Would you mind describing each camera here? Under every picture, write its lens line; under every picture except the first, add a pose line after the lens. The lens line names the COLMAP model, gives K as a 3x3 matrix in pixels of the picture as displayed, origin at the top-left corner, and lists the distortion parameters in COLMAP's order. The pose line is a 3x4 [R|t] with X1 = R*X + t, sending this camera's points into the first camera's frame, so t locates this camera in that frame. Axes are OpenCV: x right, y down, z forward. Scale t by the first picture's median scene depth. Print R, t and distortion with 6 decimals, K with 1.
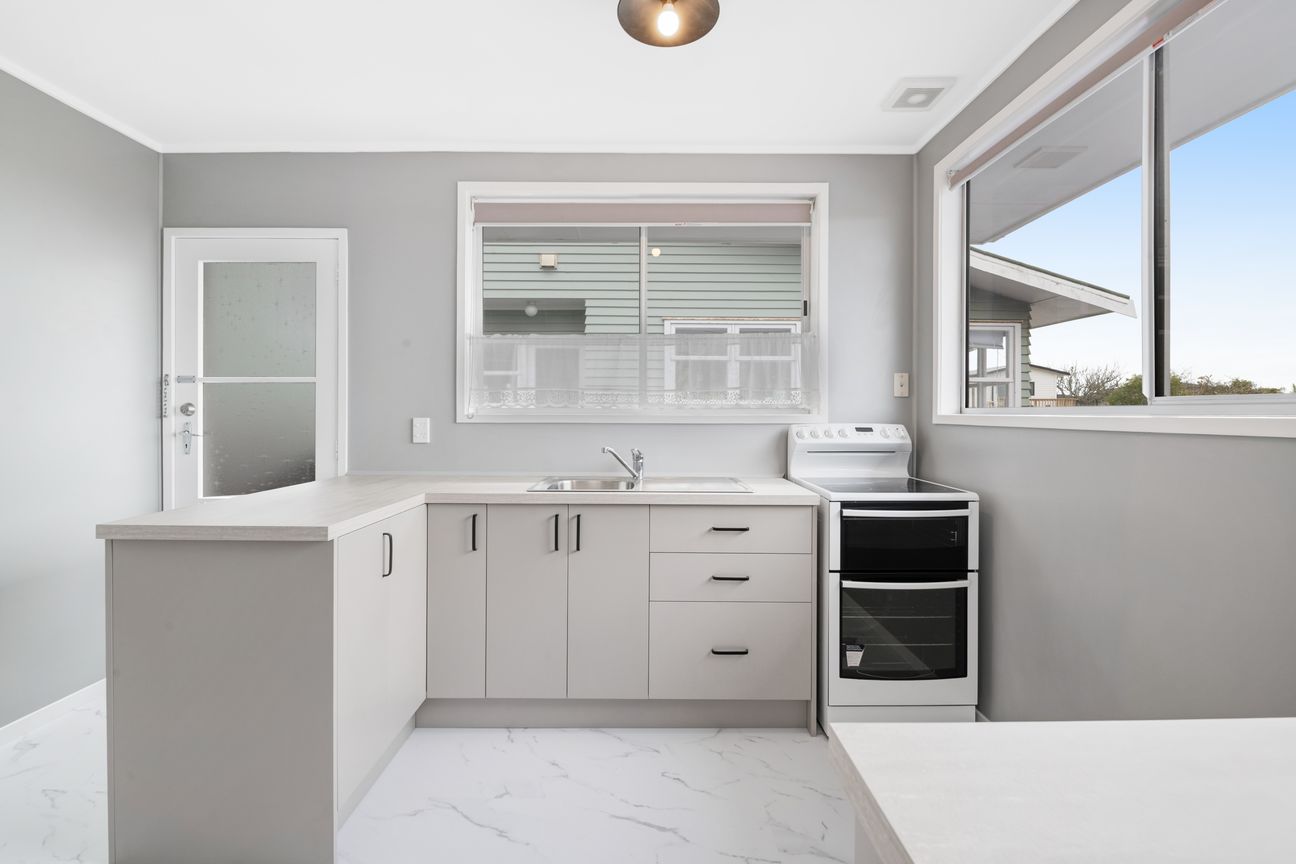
lens RADIAL K [[571.4, 0, 646.8], [0, 571.4, 417.2], [0, 0, 1]] dist [-0.004251, -0.000536]
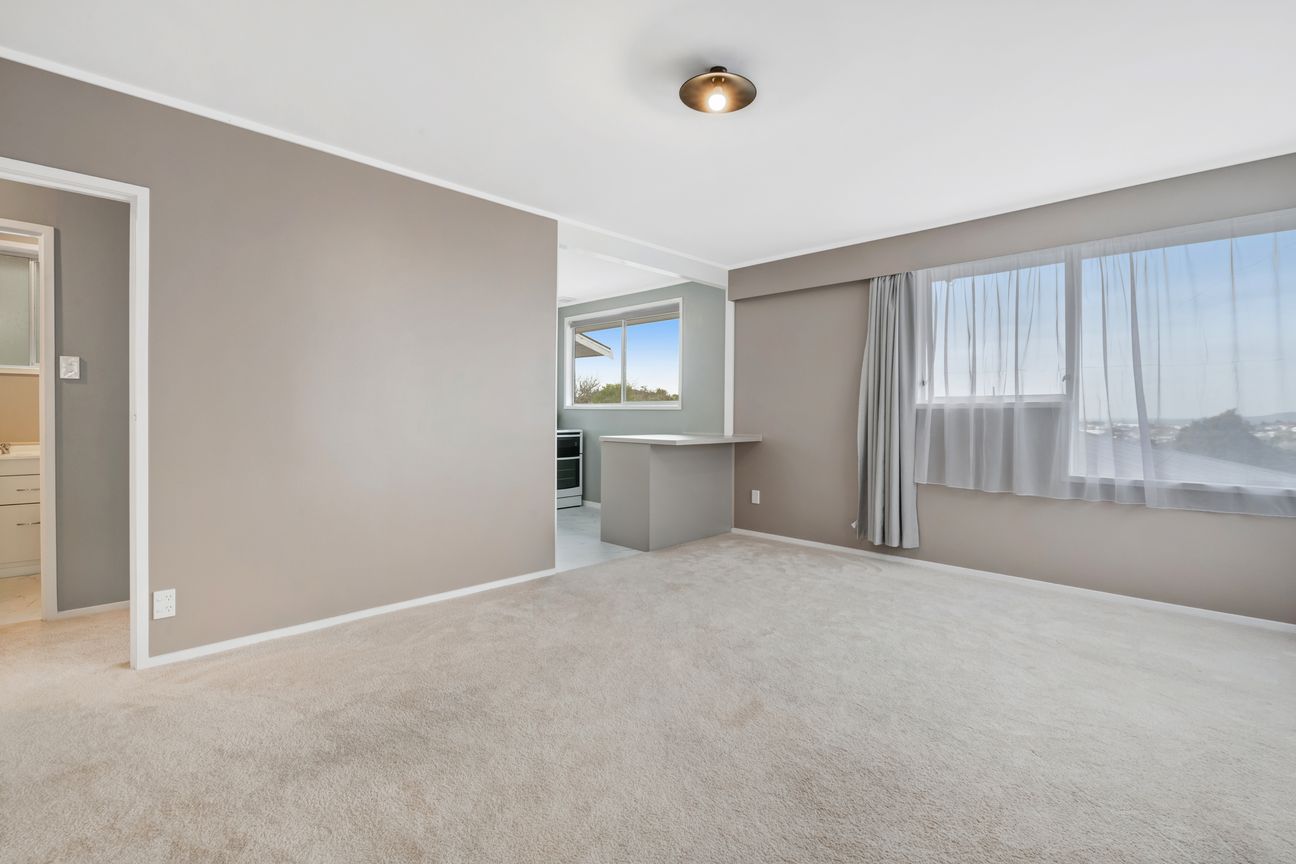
lens RADIAL K [[564.5, 0, 648.9], [0, 564.5, 421.1], [0, 0, 1]] dist [-0.000506, -0.007611]
pose [[0.707927, -0.003546, 0.706277, -1.126537], [-0.007081, 0.999902, 0.012118, 0.034888], [-0.706250, -0.013580, 0.707832, -1.222562]]
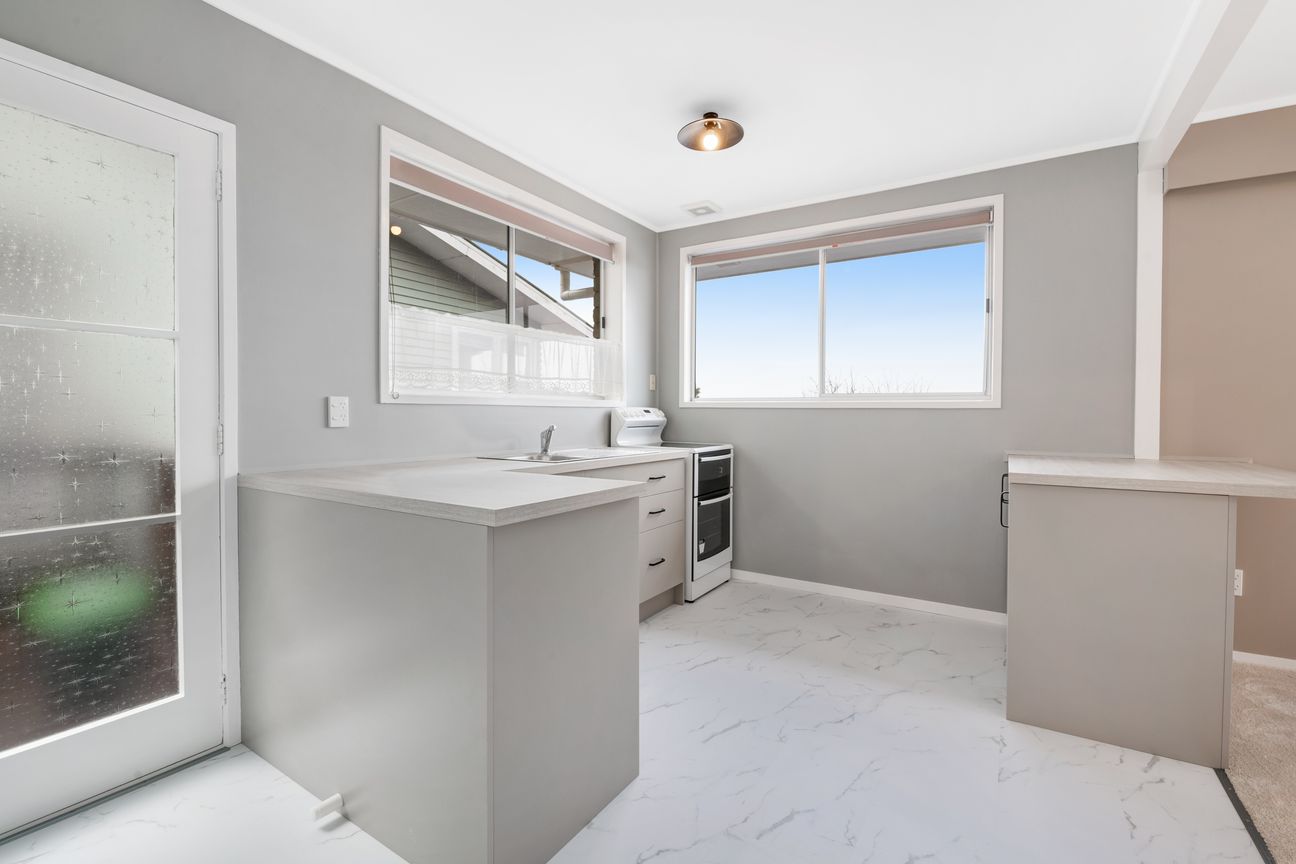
lens RADIAL K [[564.5, 0, 648.9], [0, 564.5, 421.1], [0, 0, 1]] dist [-0.000506, -0.007611]
pose [[0.541623, -0.012429, 0.840530, -0.852018], [-0.000034, 0.999890, 0.014807, 0.024938], [-0.840622, -0.008048, 0.541563, 0.196283]]
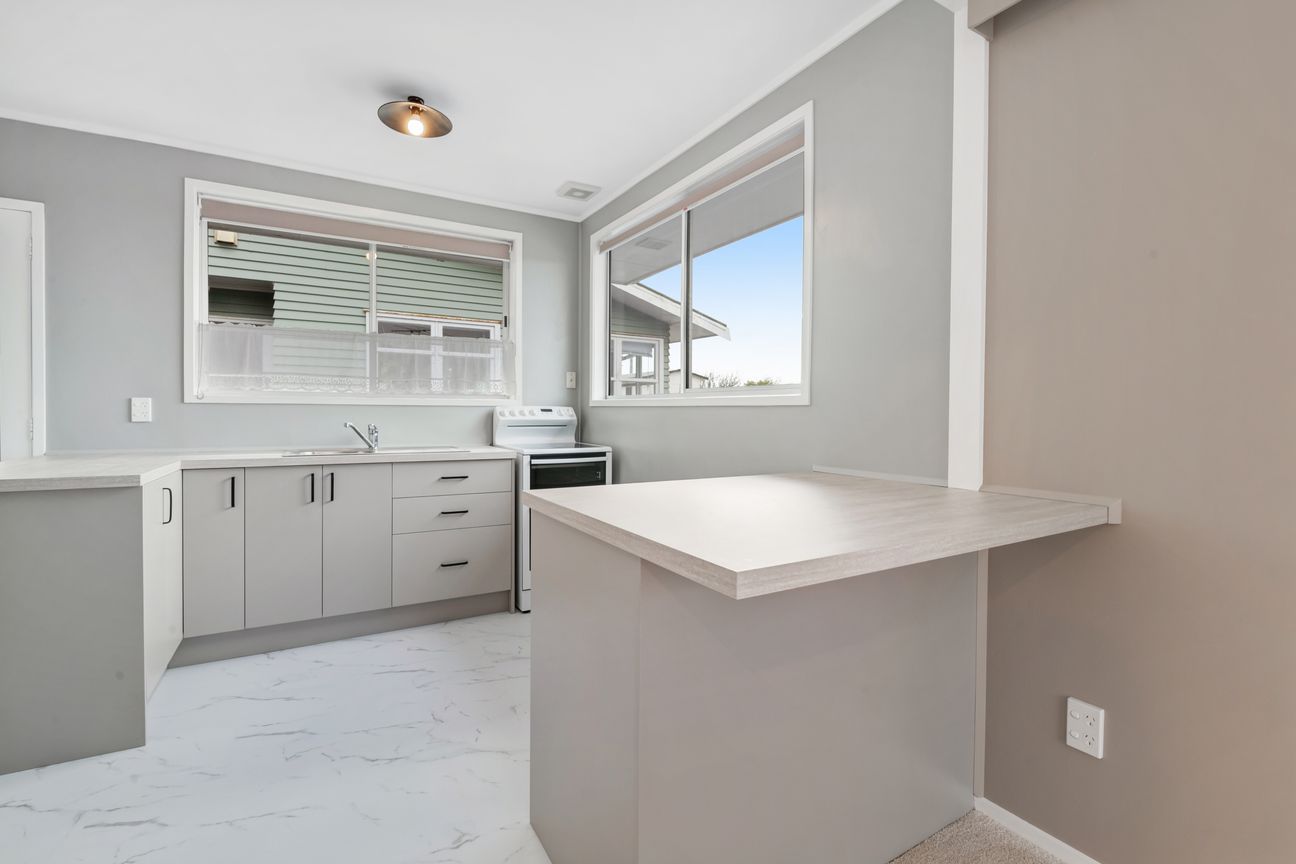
lens RADIAL K [[564.5, 0, 648.9], [0, 564.5, 421.1], [0, 0, 1]] dist [-0.000506, -0.007611]
pose [[0.864070, -0.005269, 0.503345, -0.113213], [-0.002096, 0.999899, 0.014065, 0.028234], [-0.503368, -0.013208, 0.863971, -0.360237]]
